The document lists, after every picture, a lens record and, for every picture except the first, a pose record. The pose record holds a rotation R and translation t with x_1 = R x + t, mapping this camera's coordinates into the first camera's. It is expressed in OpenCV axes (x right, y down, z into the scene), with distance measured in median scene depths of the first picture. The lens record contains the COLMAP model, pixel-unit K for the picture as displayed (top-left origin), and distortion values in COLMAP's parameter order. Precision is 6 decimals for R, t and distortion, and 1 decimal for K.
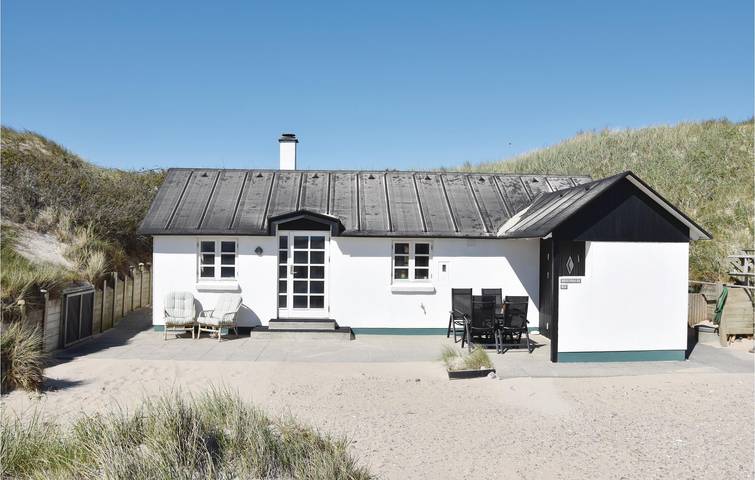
lens RADIAL K [[591.0, 0, 377.5], [0, 591.0, 240.0], [0, 0, 1]] dist [-0.007398, 0.132075]
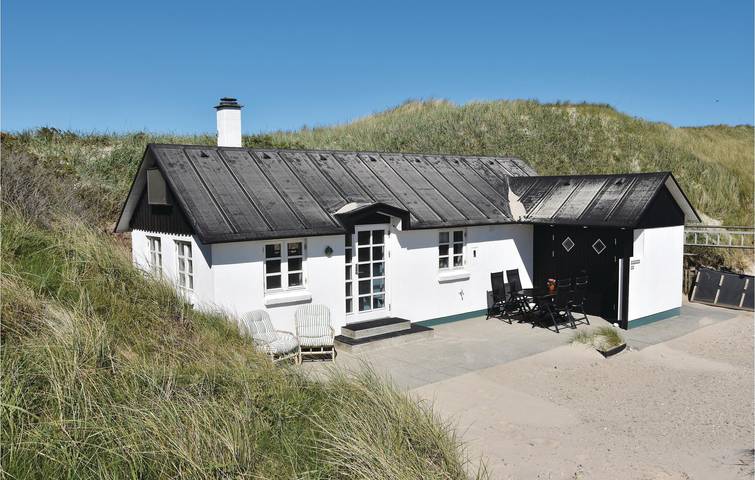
lens RADIAL K [[591.0, 0, 377.5], [0, 591.0, 240.0], [0, 0, 1]] dist [-0.007398, 0.132075]
pose [[0.807536, -0.066196, 0.586092, -0.639305], [0.017854, 0.995970, 0.087890, -0.071604], [-0.589548, -0.060510, 0.805464, 0.264831]]
